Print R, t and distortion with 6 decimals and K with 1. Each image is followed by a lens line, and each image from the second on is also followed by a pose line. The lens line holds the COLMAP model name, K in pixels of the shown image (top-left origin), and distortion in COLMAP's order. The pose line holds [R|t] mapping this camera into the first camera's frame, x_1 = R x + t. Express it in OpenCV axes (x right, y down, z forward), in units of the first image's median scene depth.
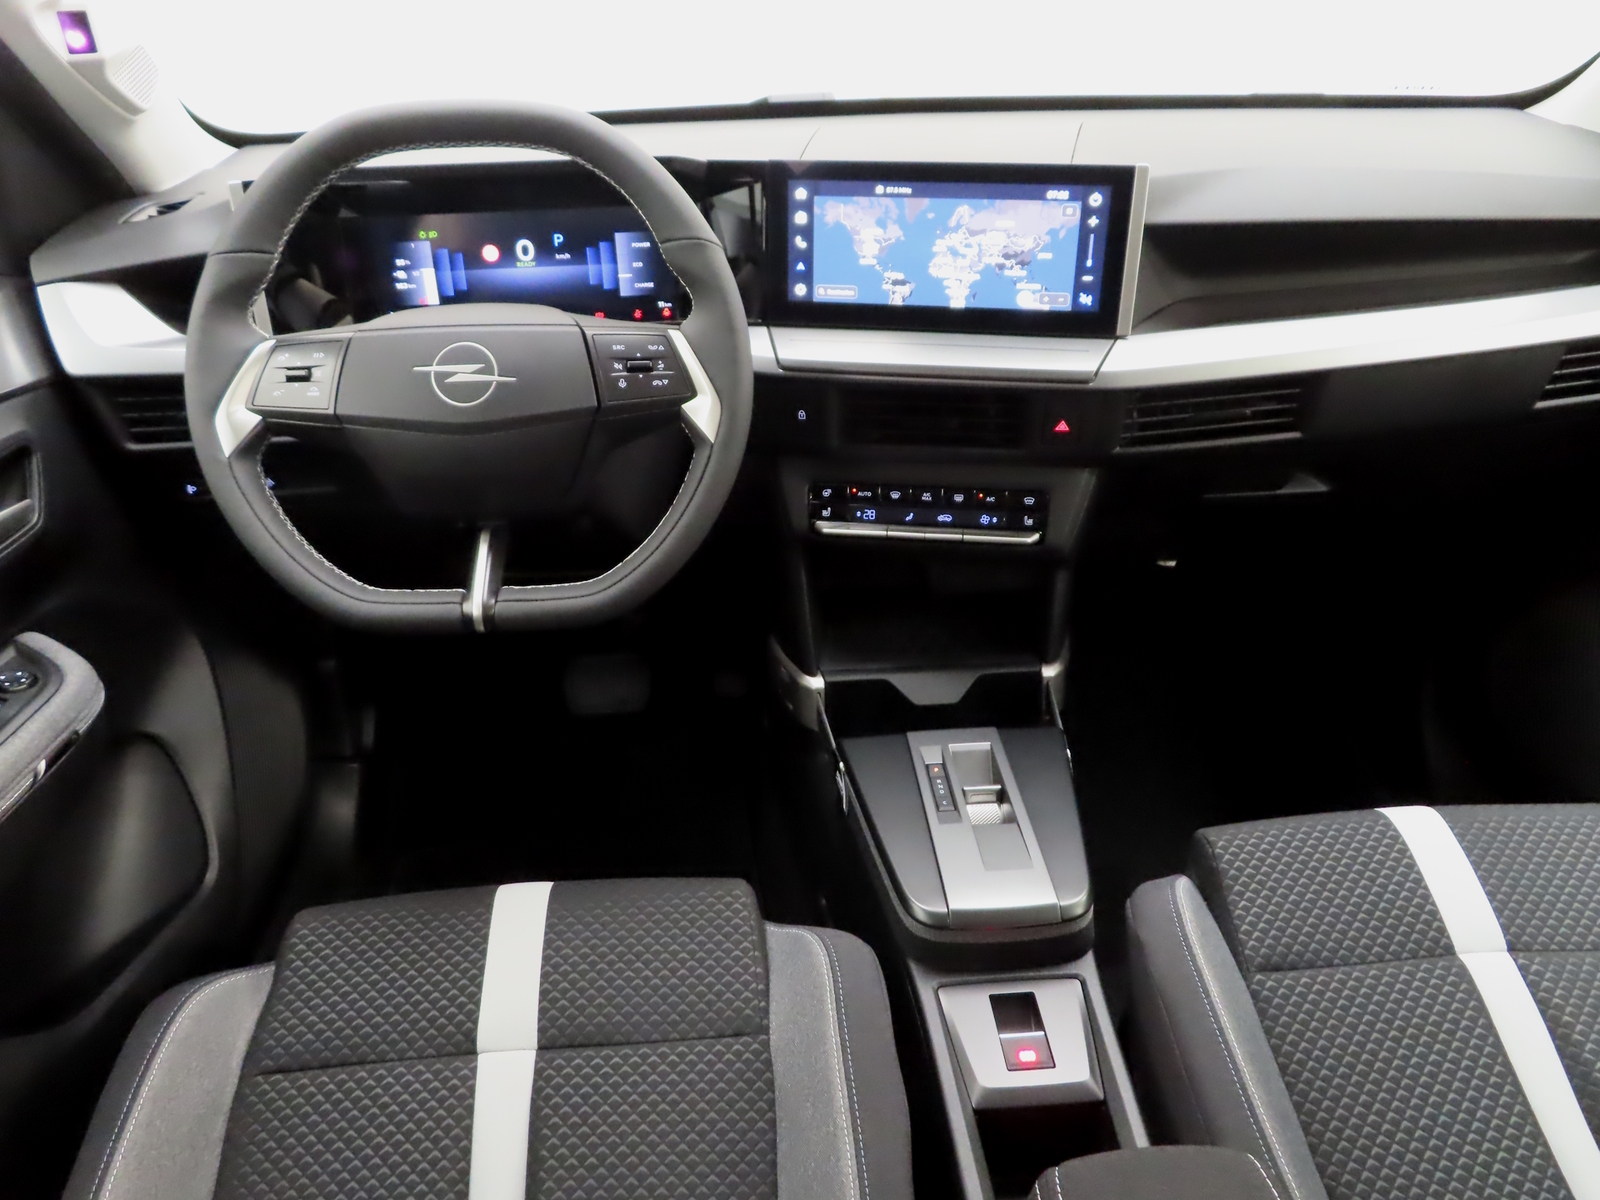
lens RADIAL K [[1122.7, 0, 800.0], [0, 1122.7, 600.0], [0, 0, 1]] dist [-0.013609, 0.001589]
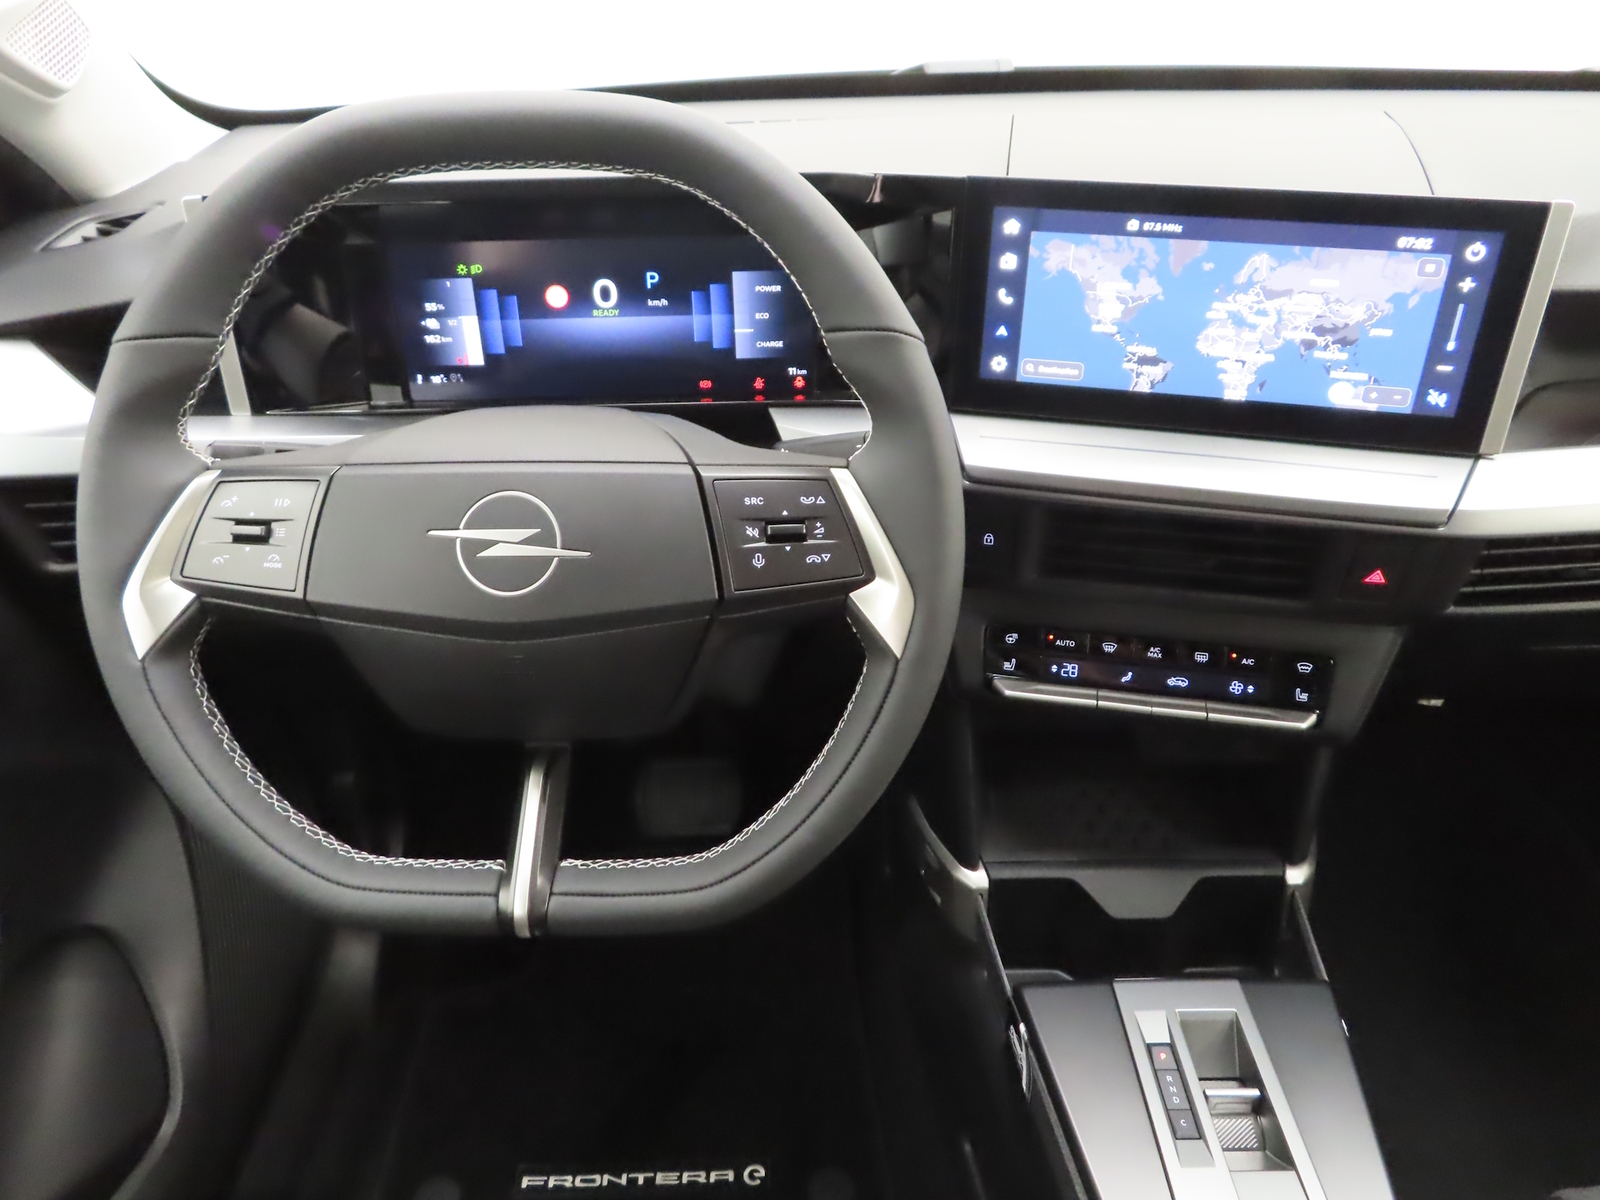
lens RADIAL K [[1122.7, 0, 800.0], [0, 1122.7, 600.0], [0, 0, 1]] dist [-0.013609, 0.001589]
pose [[0.998057, 0.037171, -0.050014, -0.084449], [-0.034907, 0.998359, 0.045398, -0.163840], [0.051619, -0.043564, 0.997716, 0.308473]]
